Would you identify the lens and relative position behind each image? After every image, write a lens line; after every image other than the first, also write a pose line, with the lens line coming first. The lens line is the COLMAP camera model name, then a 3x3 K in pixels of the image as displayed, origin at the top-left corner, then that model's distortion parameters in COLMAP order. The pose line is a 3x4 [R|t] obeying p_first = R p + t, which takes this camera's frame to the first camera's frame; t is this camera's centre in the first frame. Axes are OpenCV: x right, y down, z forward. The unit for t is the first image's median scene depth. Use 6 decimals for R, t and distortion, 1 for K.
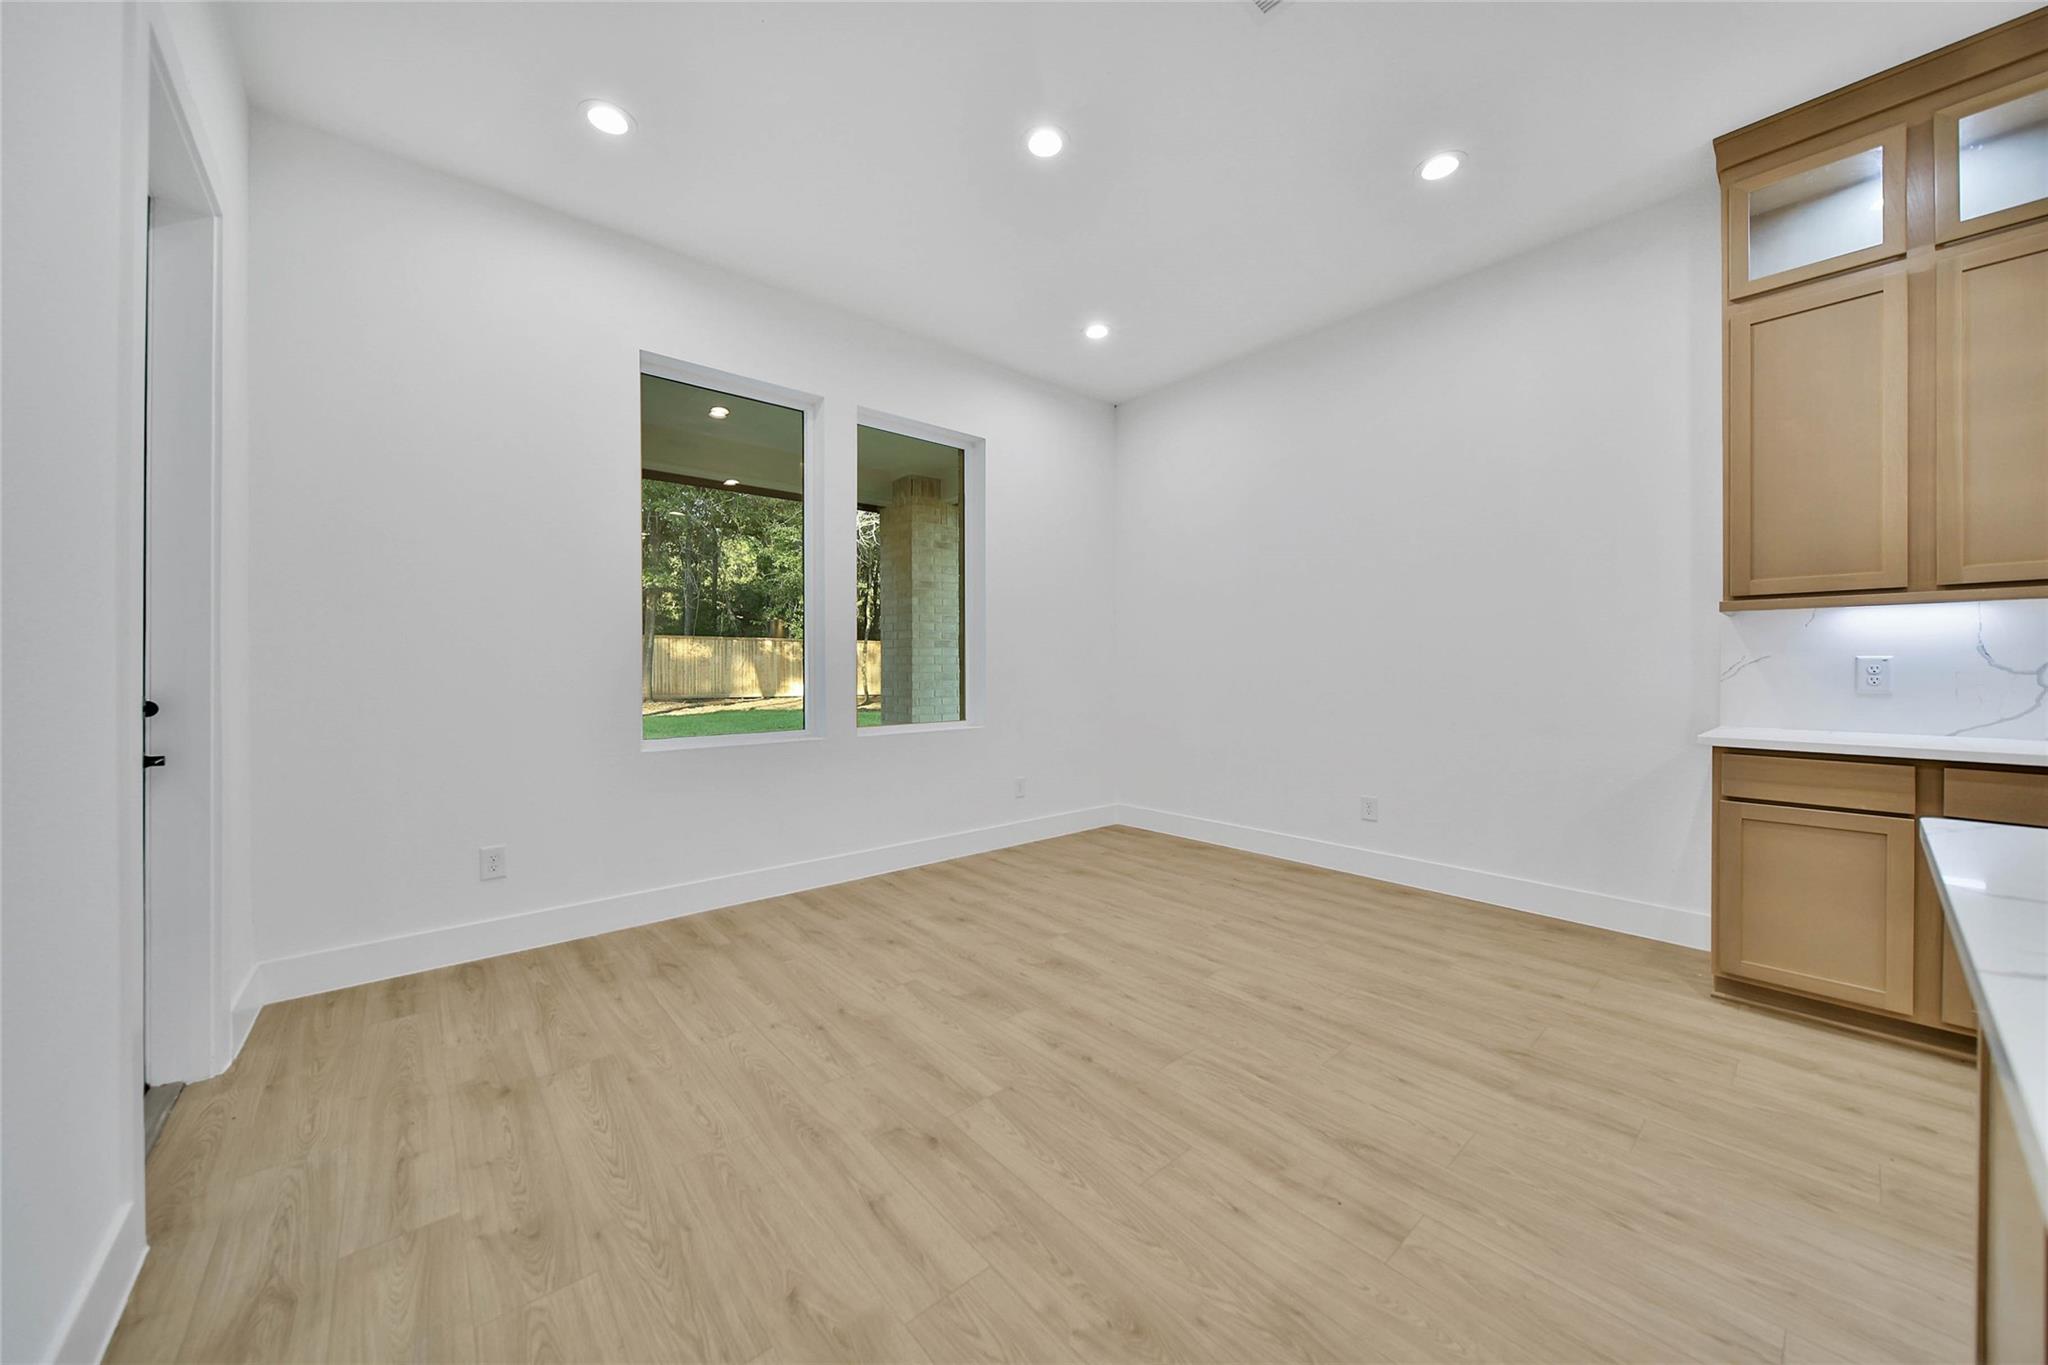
lens RADIAL K [[722.5, 0, 1028.1], [0, 722.5, 668.5], [0, 0, 1]] dist [0.000754, -0.000006]
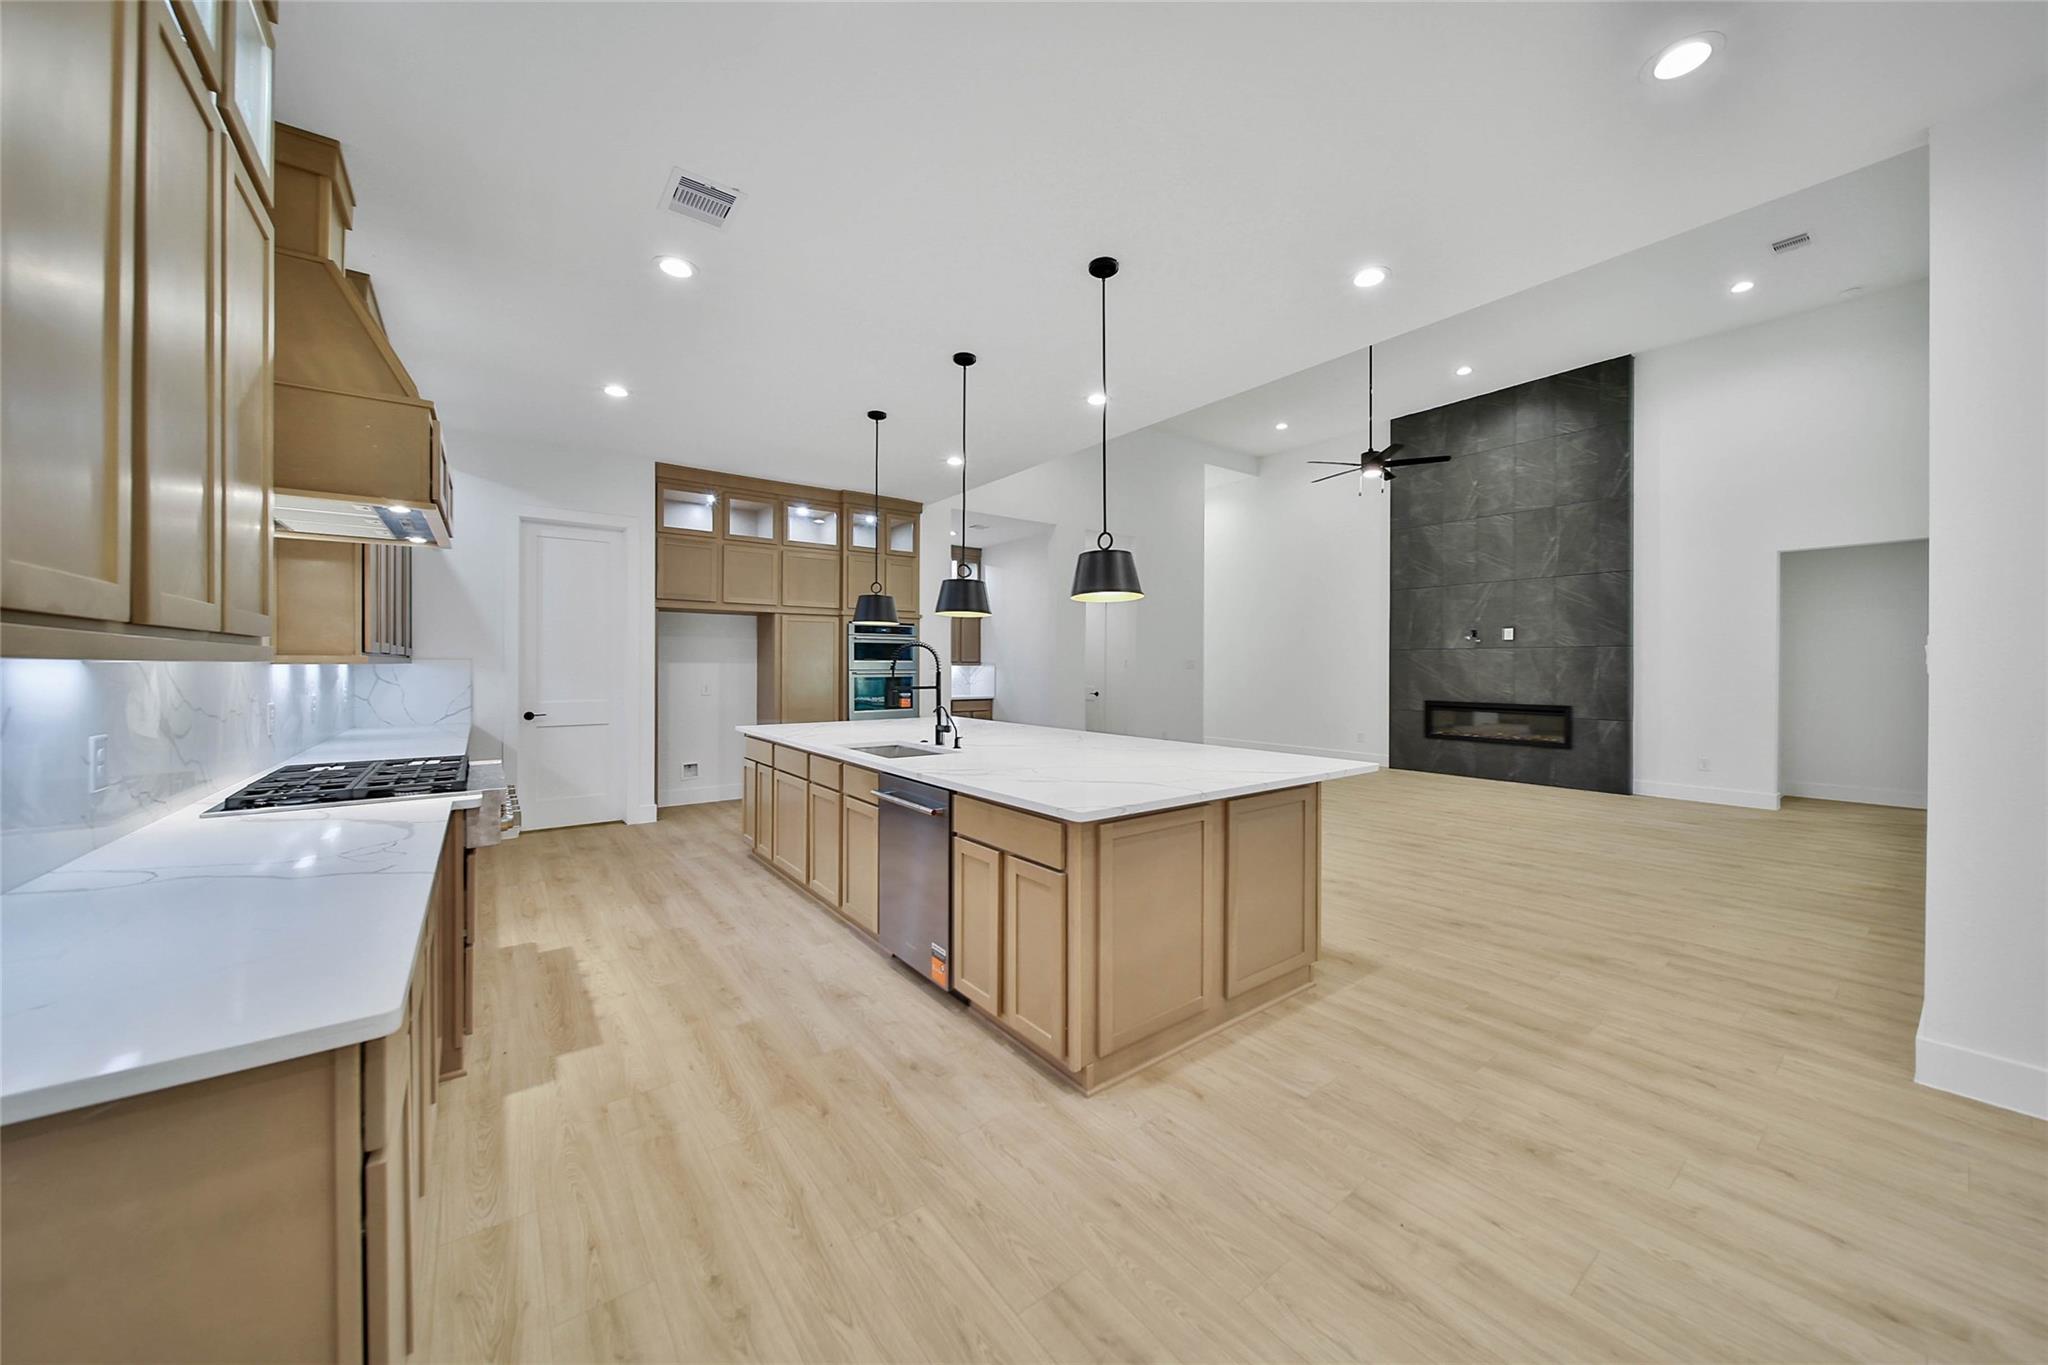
lens RADIAL K [[722.5, 0, 1019.5], [0, 722.5, 668.0], [0, 0, 1]] dist [0.000754, -0.000006]
pose [[-0.996061, -0.000924, 0.088665, 0.921746], [-0.000193, 0.999966, 0.008248, -0.148542], [-0.088670, 0.008198, -0.996027, 2.158720]]
